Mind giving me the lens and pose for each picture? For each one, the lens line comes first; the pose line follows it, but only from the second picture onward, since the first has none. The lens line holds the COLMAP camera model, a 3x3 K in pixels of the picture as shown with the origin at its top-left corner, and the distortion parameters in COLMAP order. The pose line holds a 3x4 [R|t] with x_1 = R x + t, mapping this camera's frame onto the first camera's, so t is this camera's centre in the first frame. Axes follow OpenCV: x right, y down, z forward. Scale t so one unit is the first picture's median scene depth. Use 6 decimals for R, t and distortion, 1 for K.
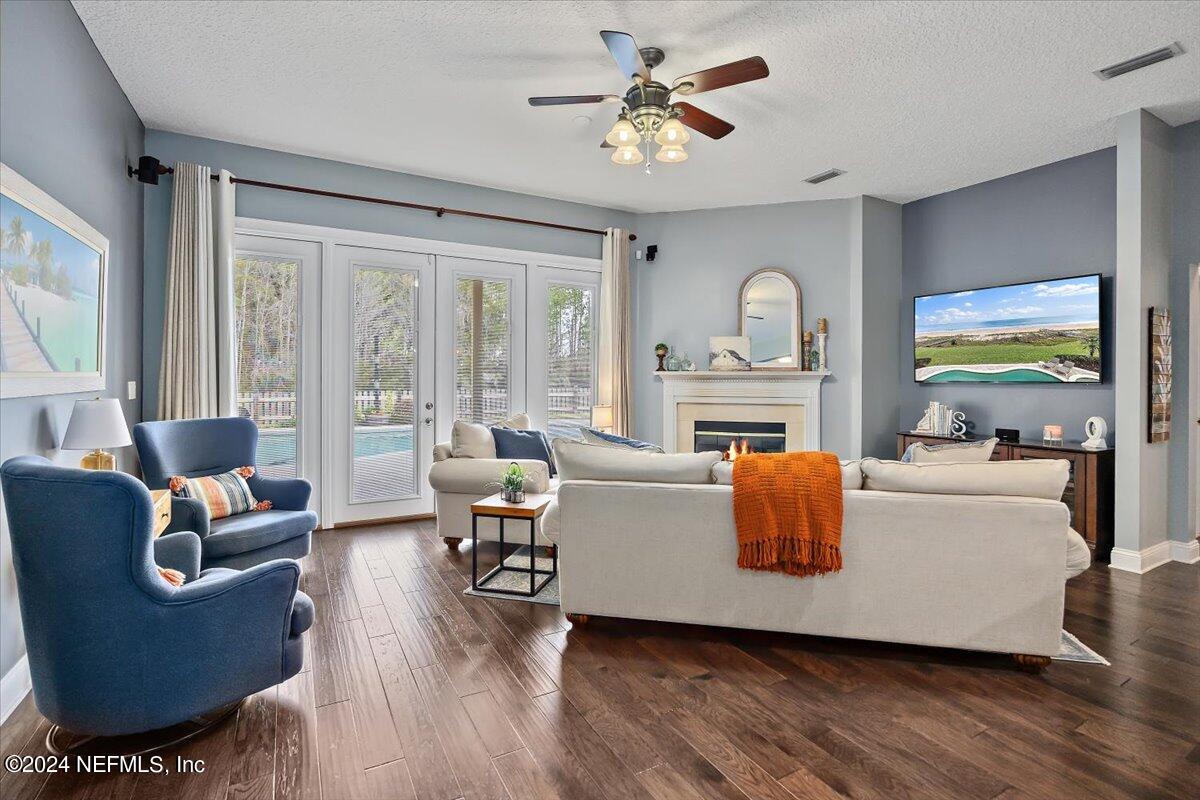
lens RADIAL K [[559.5, 0, 593.8], [0, 559.5, 379.5], [0, 0, 1]] dist [-0.000752, -0.000734]
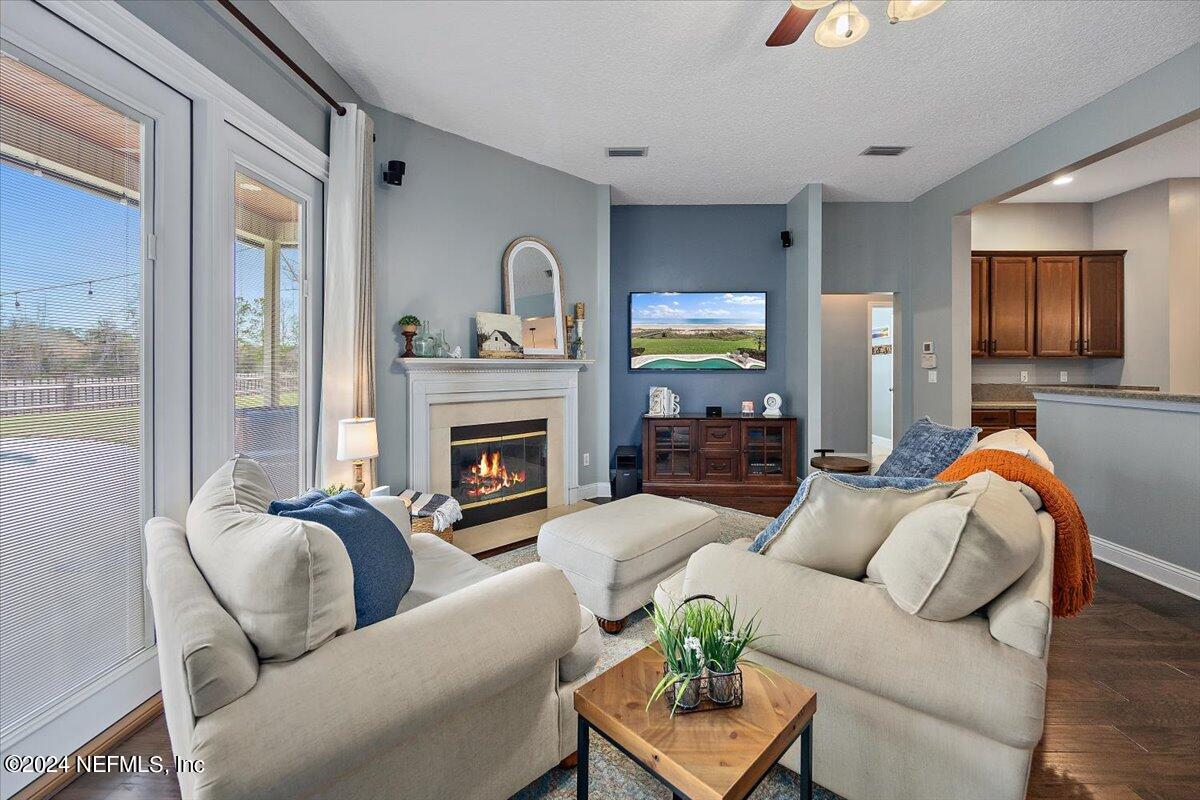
lens RADIAL K [[505.1, 0, 603.4], [0, 505.1, 361.8], [0, 0, 1]] dist [-0.000023, 0.000040]
pose [[0.500253, 0.001021, 0.865879, -0.316851], [0.005459, 0.999976, -0.004333, -0.006801], [-0.865862, 0.006894, 0.500235, 0.575546]]
